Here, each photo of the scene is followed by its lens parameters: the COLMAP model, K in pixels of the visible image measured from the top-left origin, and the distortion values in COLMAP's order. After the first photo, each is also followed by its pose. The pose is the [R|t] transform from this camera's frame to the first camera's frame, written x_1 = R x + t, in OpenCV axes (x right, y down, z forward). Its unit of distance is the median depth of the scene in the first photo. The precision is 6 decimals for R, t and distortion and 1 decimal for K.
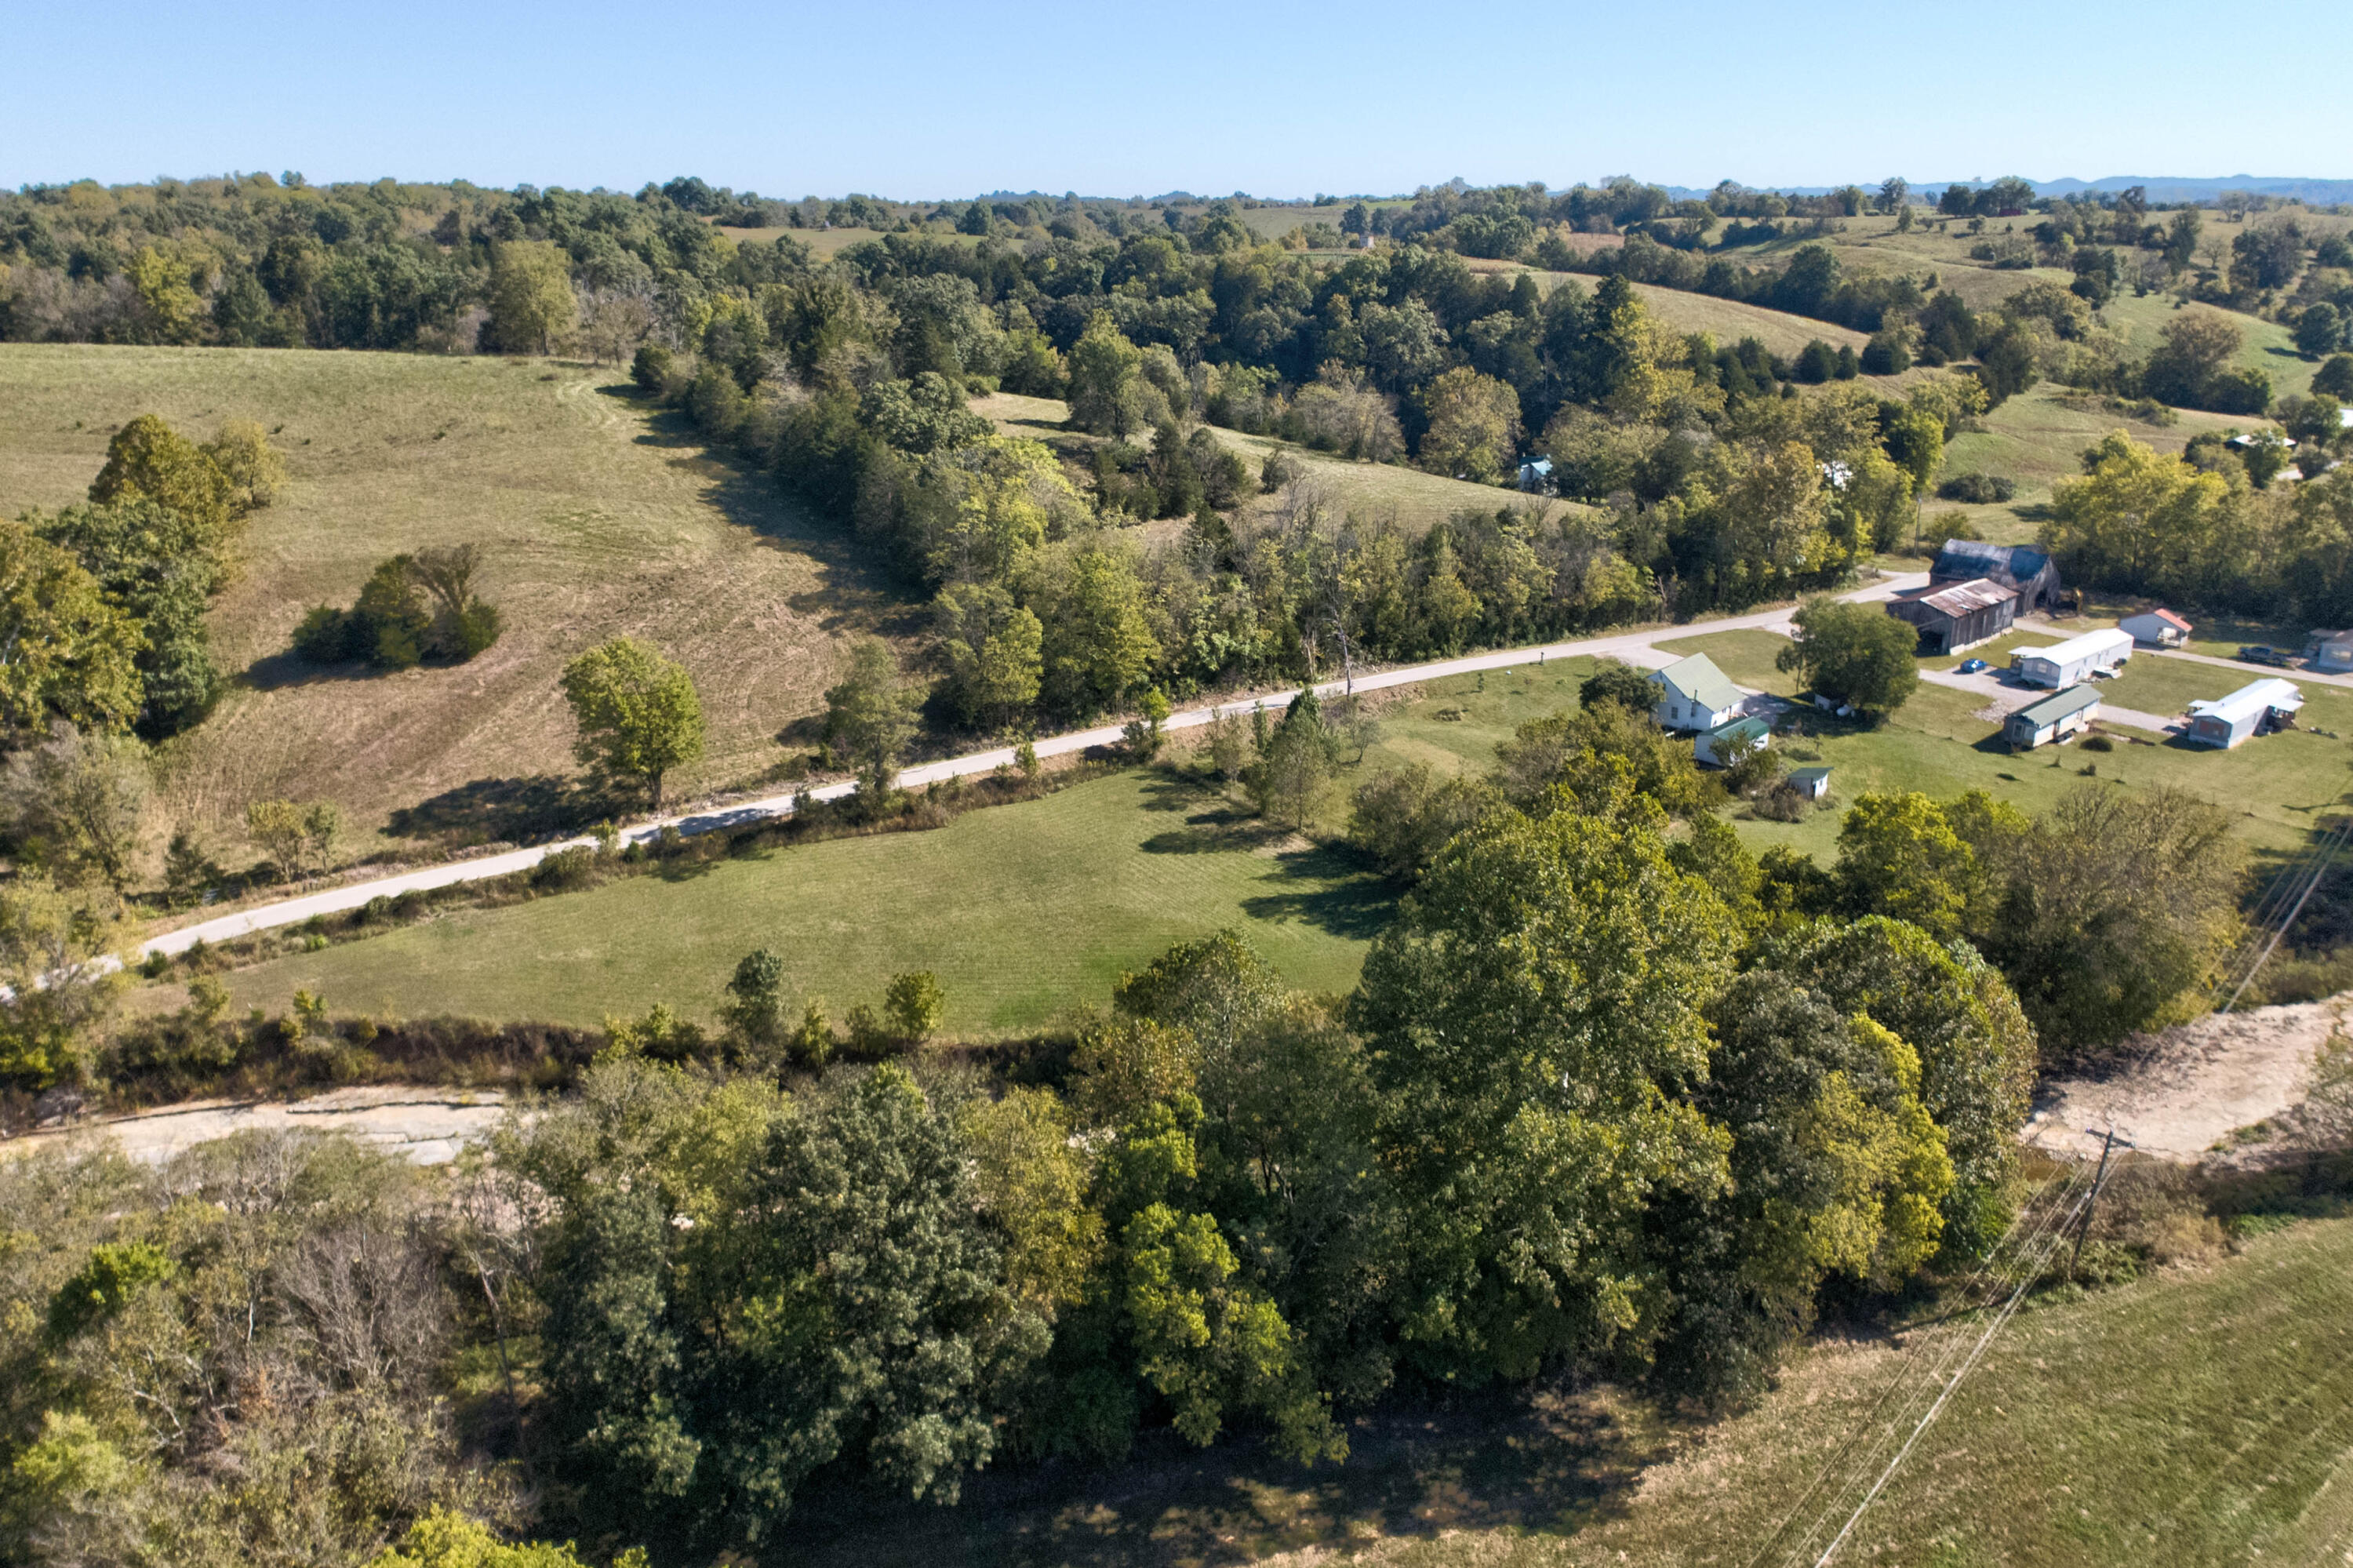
lens RADIAL K [[1532.3, 0, 1176.5], [0, 1532.3, 784.0], [0, 0, 1]] dist [-0.019557, -0.016668]
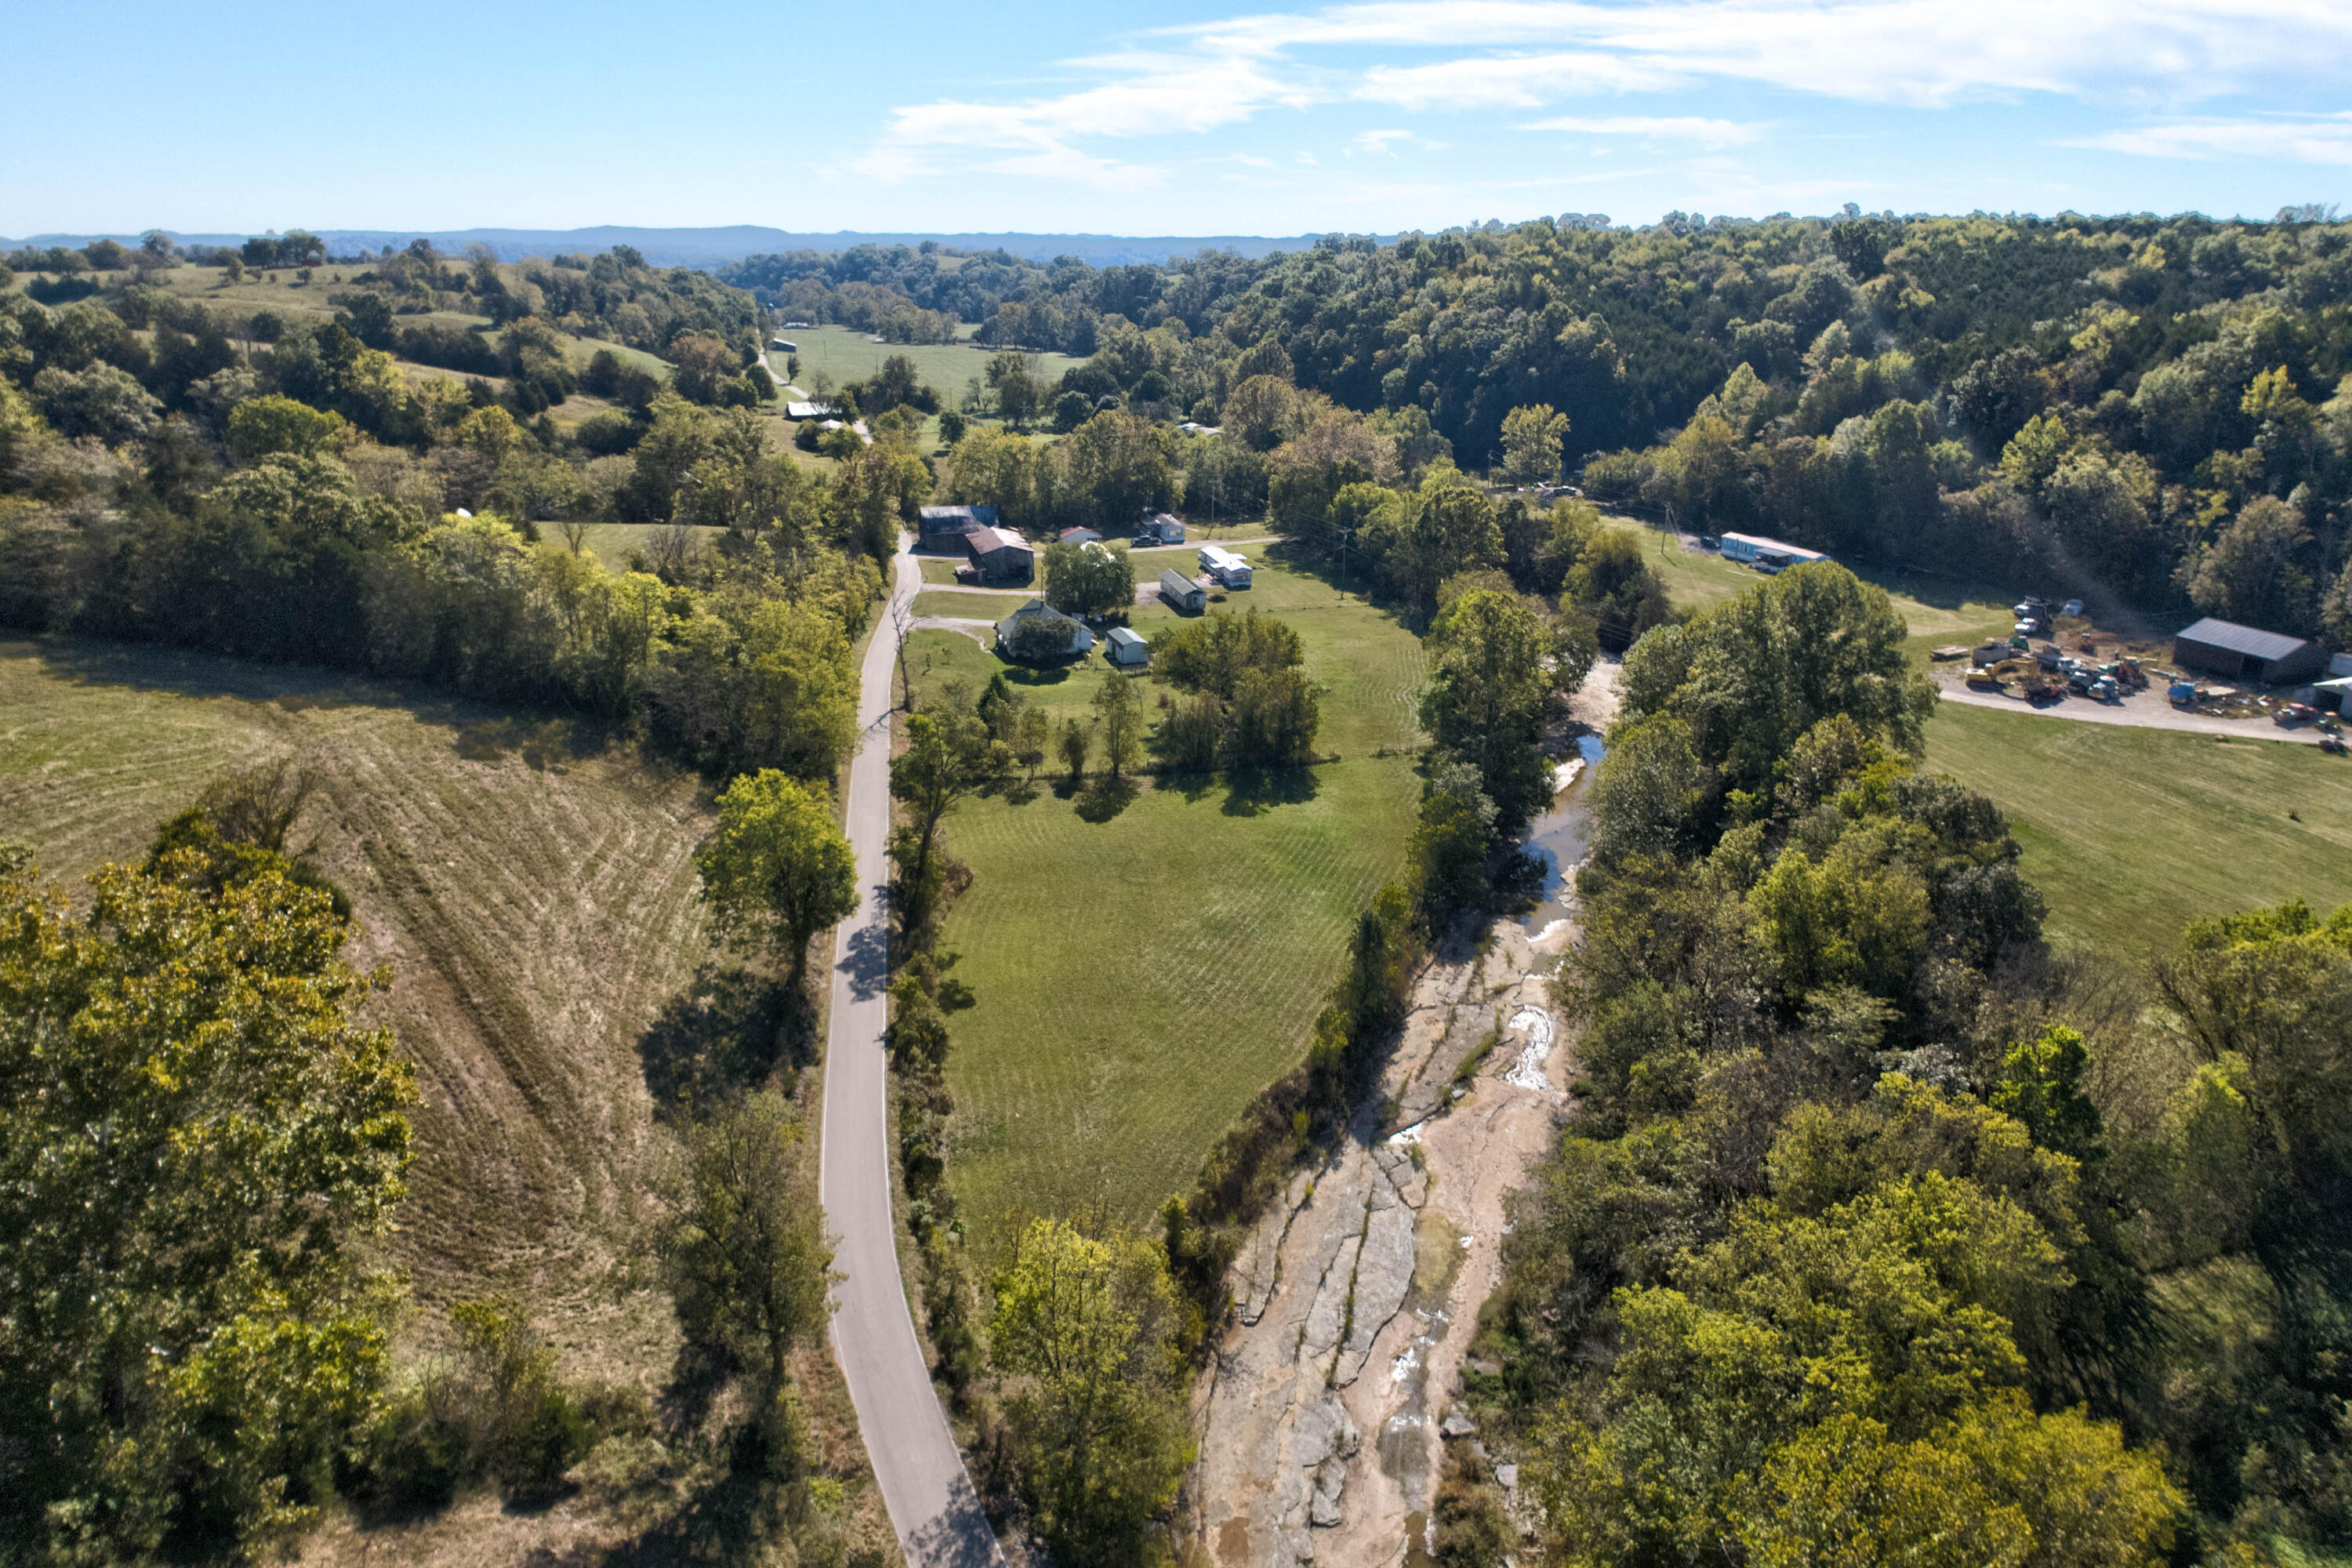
lens RADIAL K [[1432.3, 0, 1168.3], [0, 1432.3, 797.2], [0, 0, 1]] dist [-0.012837, -0.024321]
pose [[0.388371, -0.306563, 0.869015, -0.754094], [0.309596, 0.931633, 0.190291, -0.130449], [-0.867939, 0.195140, 0.456730, 0.407497]]
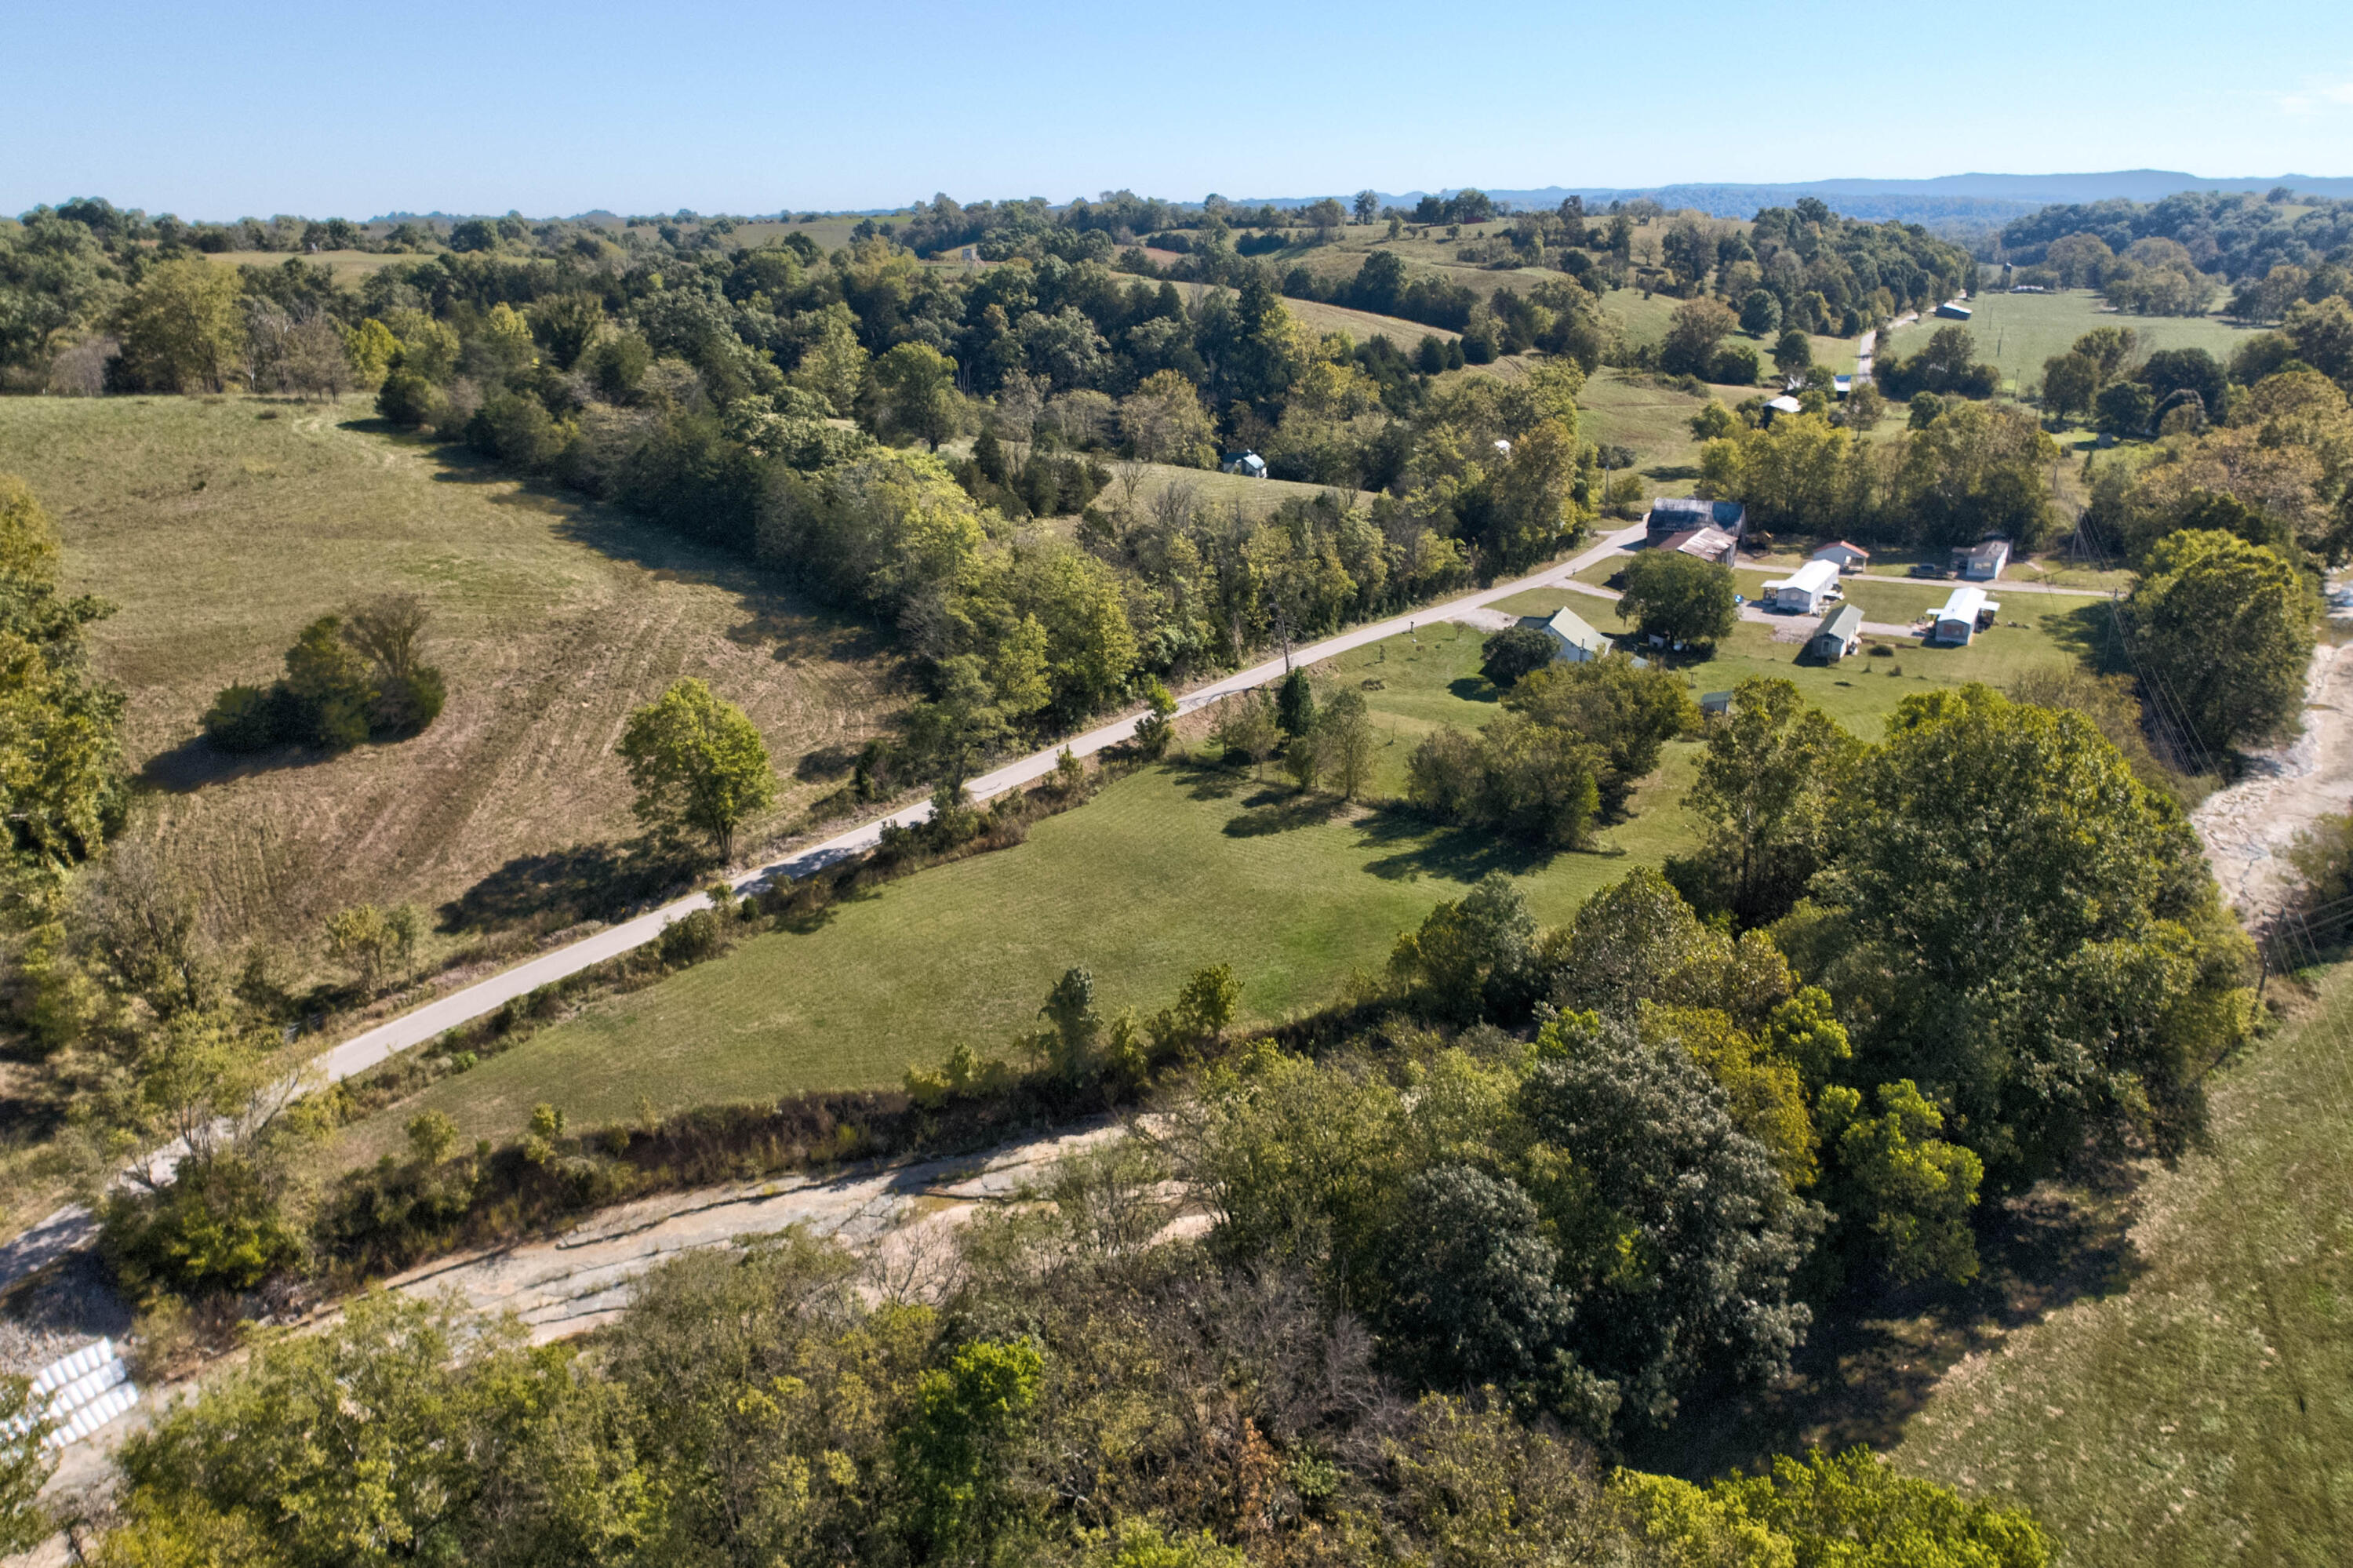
lens RADIAL K [[1532.3, 0, 1176.5], [0, 1532.3, 784.0], [0, 0, 1]] dist [-0.019557, -0.016668]
pose [[0.936606, -0.123479, 0.327905, -0.325614], [0.126876, 0.991856, 0.011104, -0.005984], [-0.326606, 0.031203, 0.944646, 0.041265]]
